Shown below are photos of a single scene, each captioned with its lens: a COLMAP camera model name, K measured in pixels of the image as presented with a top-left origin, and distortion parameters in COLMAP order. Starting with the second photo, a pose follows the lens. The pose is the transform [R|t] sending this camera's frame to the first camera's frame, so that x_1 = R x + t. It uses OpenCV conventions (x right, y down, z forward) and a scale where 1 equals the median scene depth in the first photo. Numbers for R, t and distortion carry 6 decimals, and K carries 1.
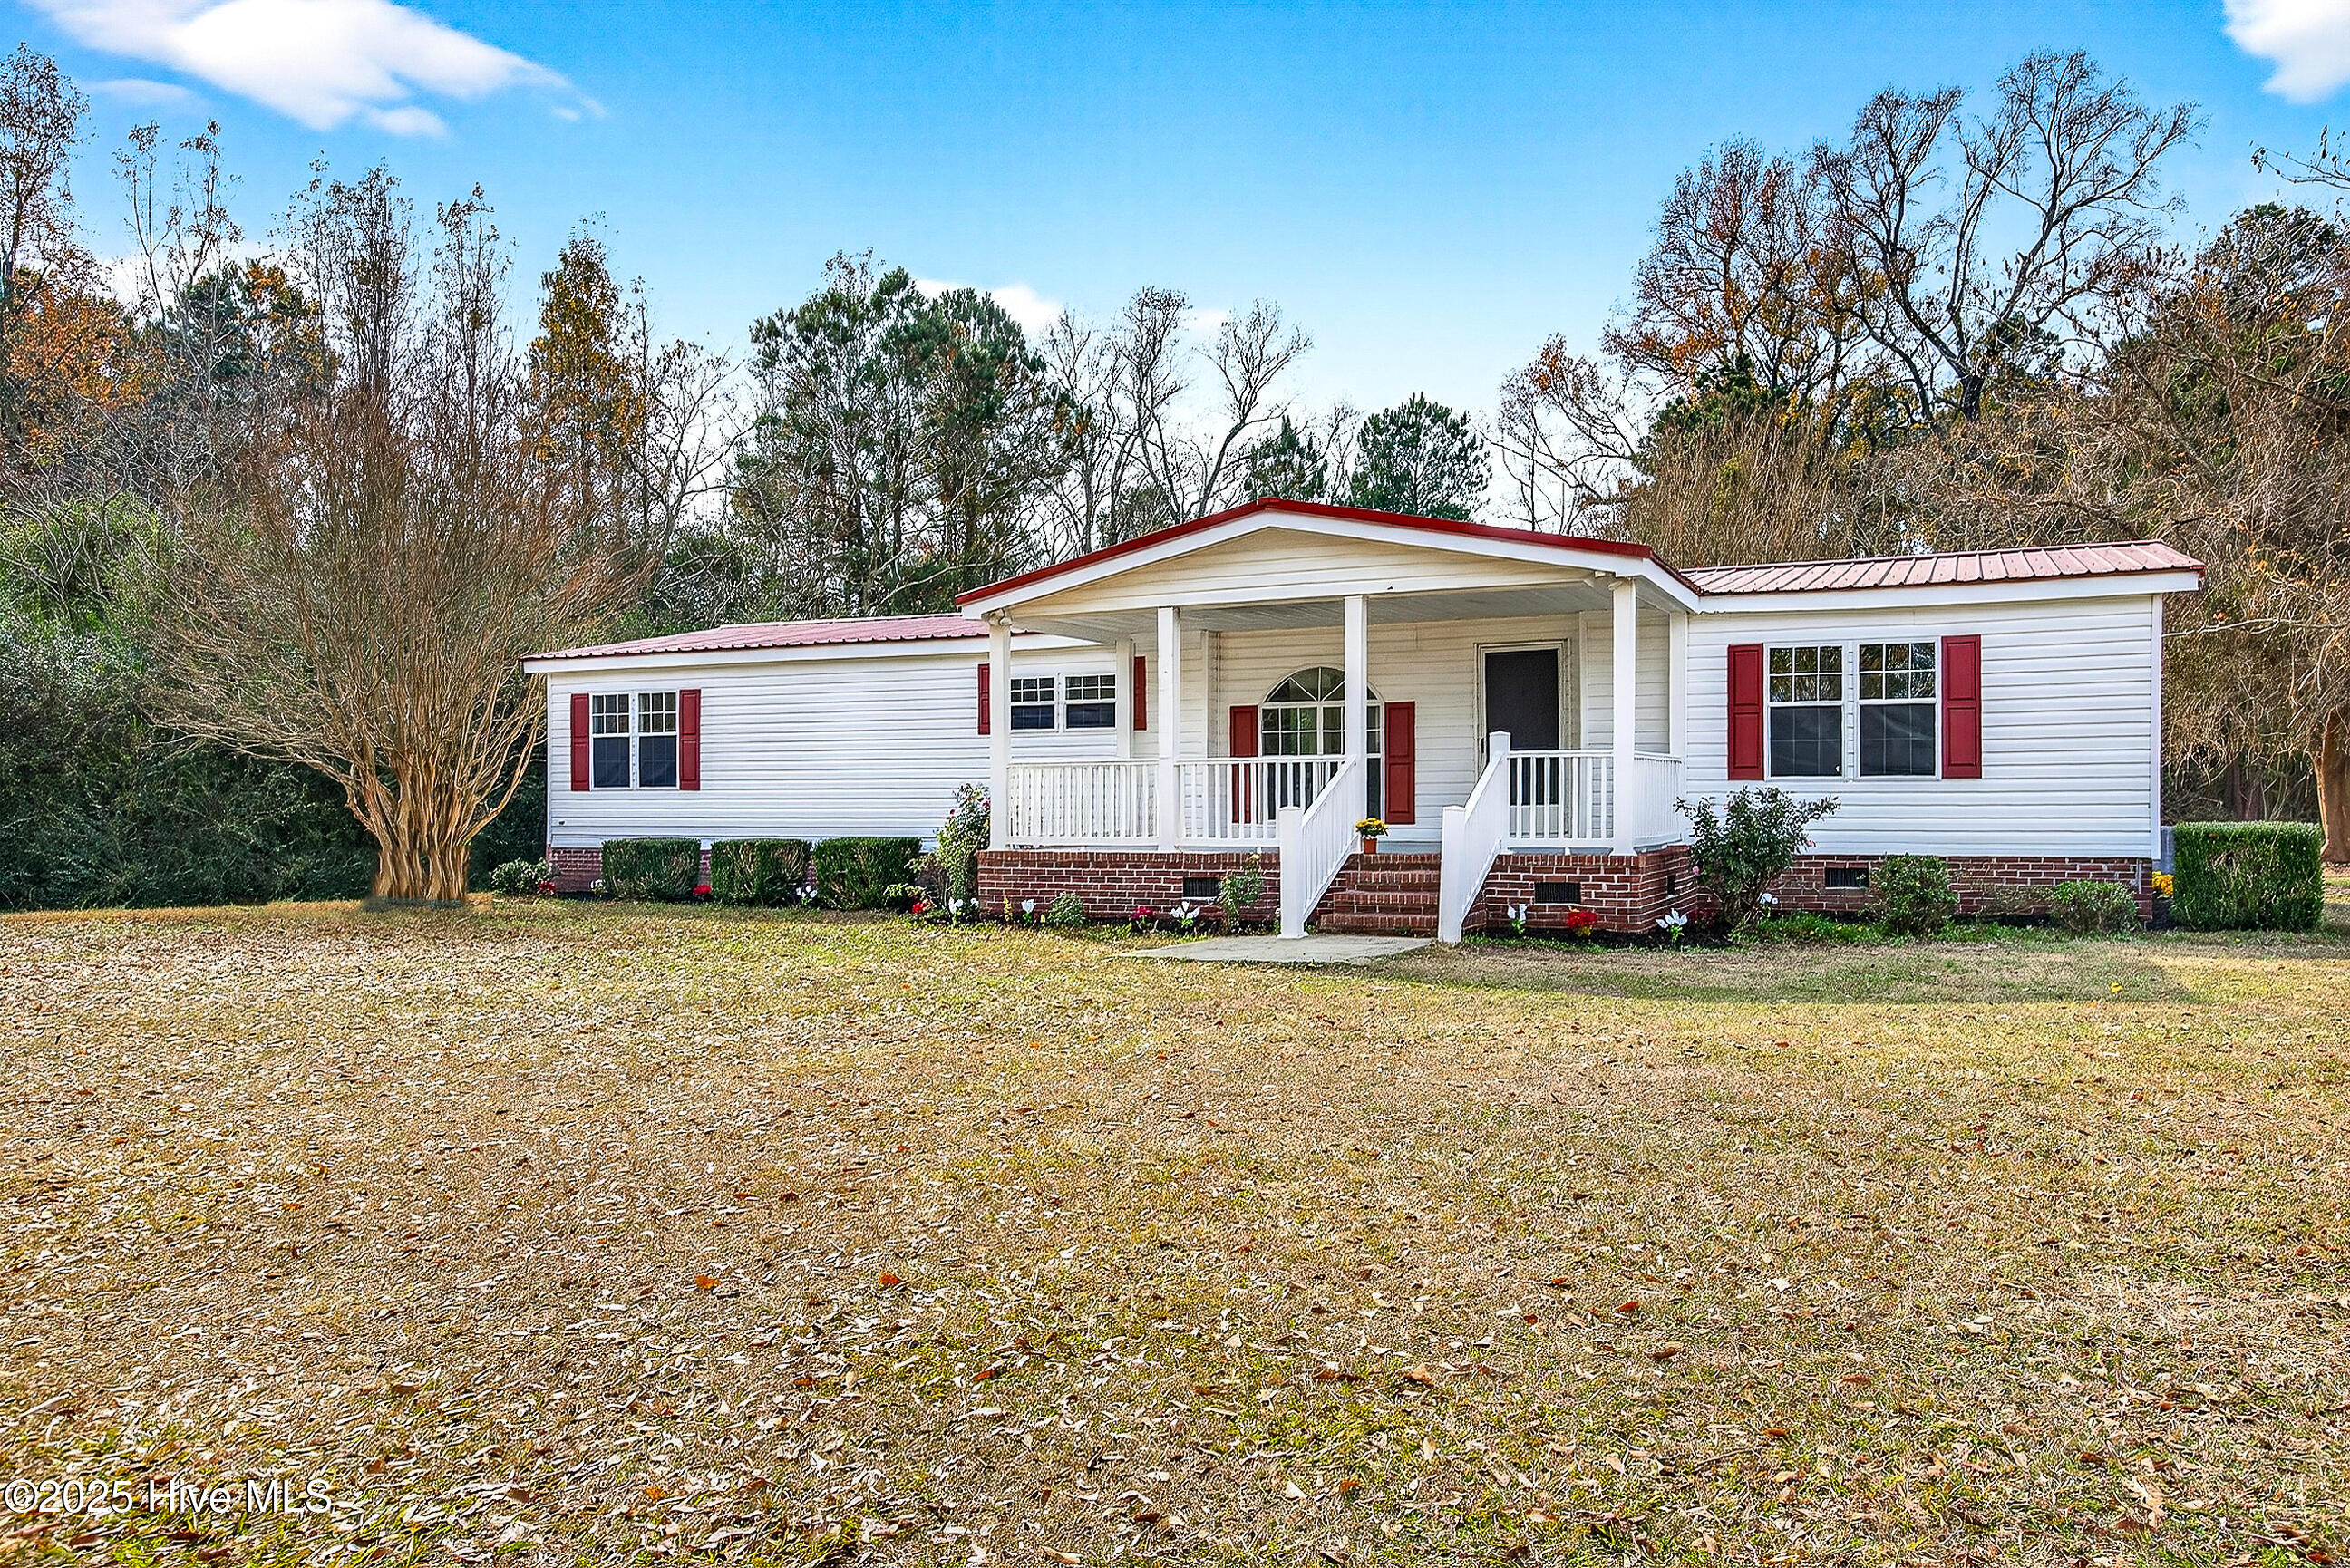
lens RADIAL K [[1646.9, 0, 1175.0], [0, 1646.9, 784.0], [0, 0, 1]] dist [0.002811, -0.001011]
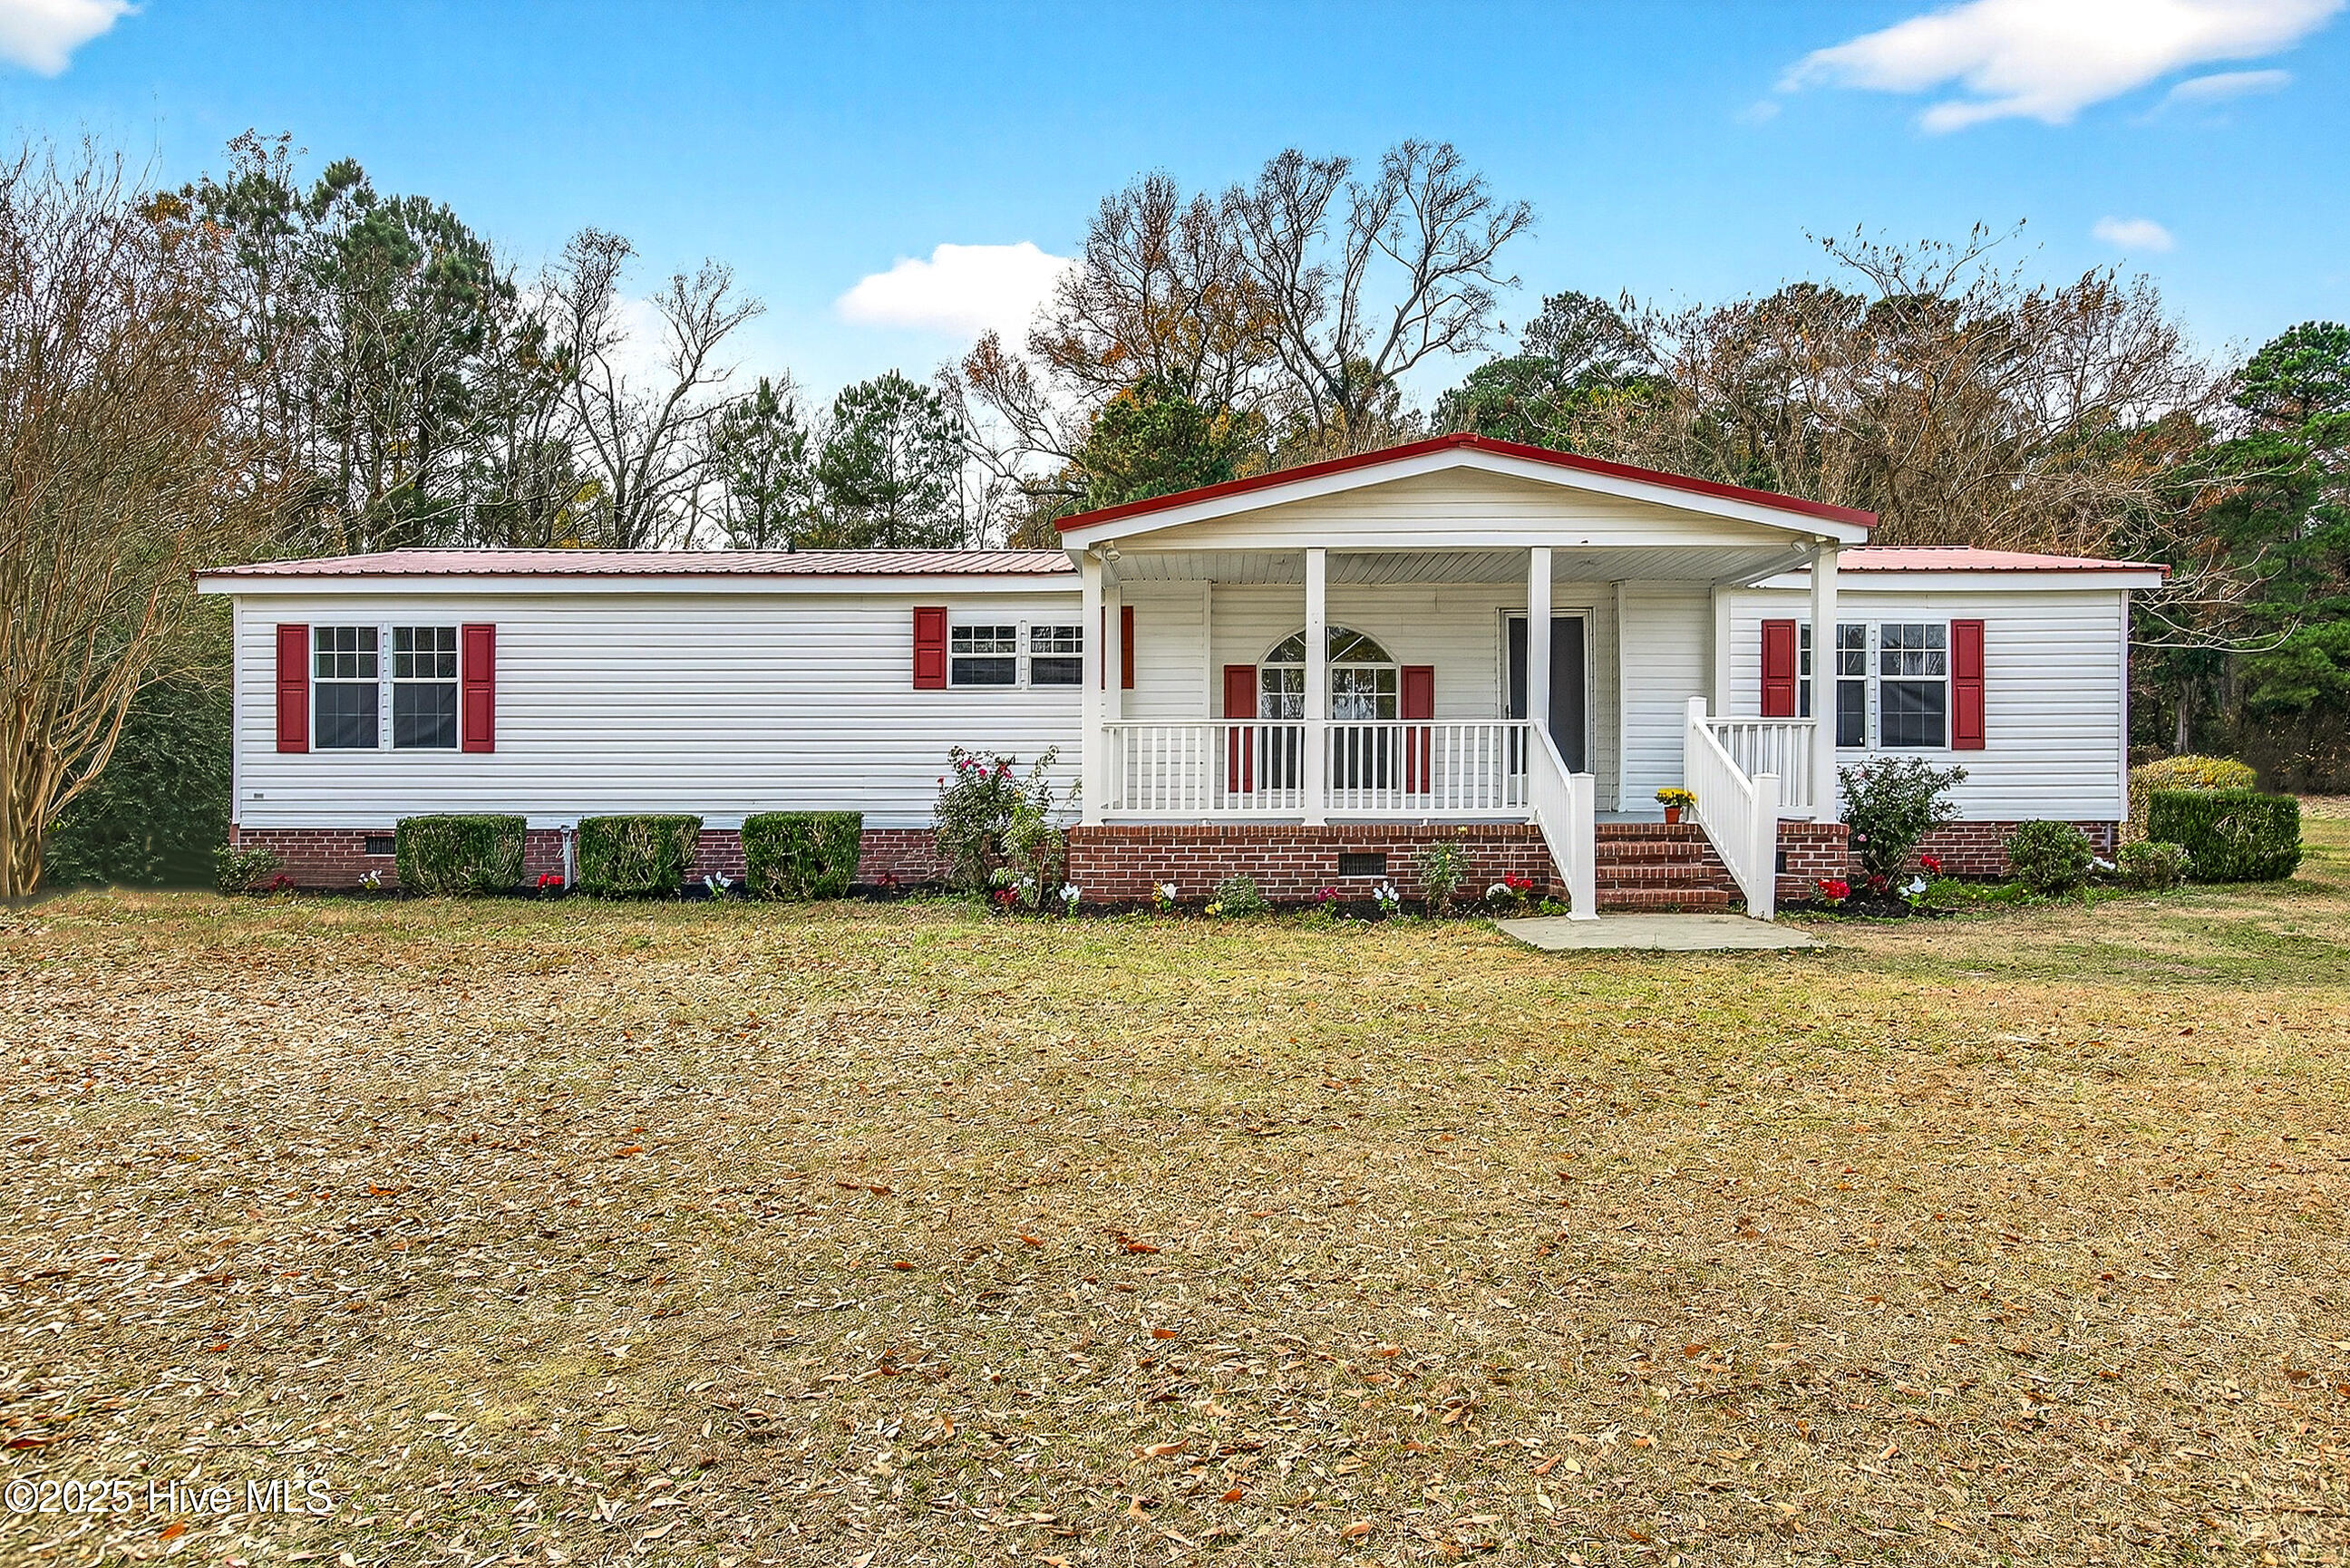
lens RADIAL K [[1542.5, 0, 1162.2], [0, 1542.5, 773.7], [0, 0, 1]] dist [-0.001527, 0.001833]
pose [[0.911310, 0.002106, 0.411715, -0.296916], [-0.006905, 0.999924, 0.010168, 0.003904], [-0.411662, -0.012109, 0.911256, 0.196517]]
